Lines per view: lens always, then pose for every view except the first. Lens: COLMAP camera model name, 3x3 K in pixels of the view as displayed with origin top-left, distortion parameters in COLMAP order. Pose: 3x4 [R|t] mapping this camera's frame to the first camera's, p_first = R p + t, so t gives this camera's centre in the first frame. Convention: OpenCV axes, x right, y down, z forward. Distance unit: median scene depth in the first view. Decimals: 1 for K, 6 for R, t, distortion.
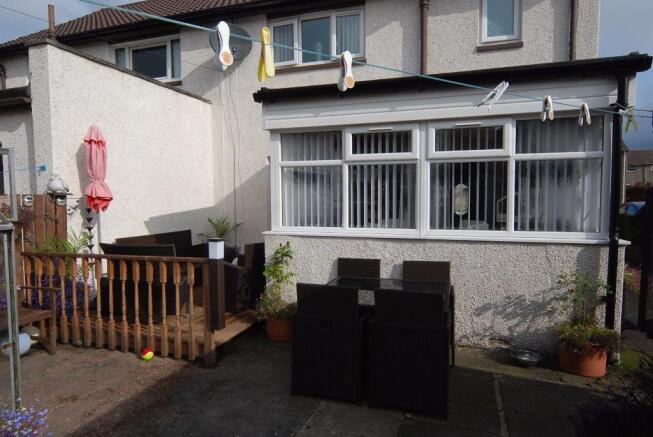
lens RADIAL K [[396.5, 0, 326.5], [0, 396.5, 218.5], [0, 0, 1]] dist [0.001181, -0.000045]
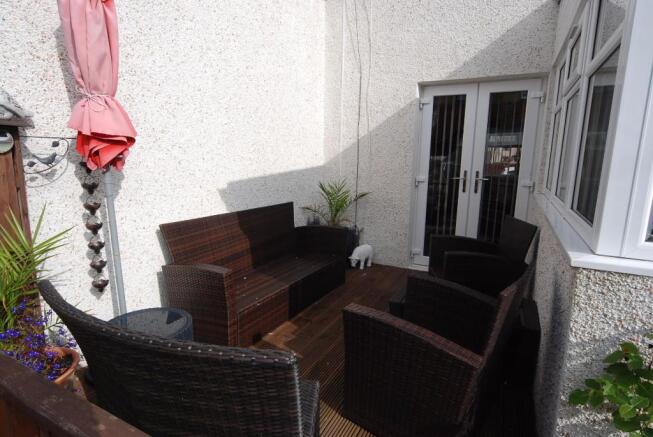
lens RADIAL K [[350.5, 0, 326.5], [0, 350.5, 218.5], [0, 0, 1]] dist [0.000927, 0.000133]
pose [[0.982558, 0.054148, -0.177896, -0.192904], [-0.033341, 0.992461, 0.117935, -0.013142], [0.182941, -0.109947, 0.976957, 0.472688]]
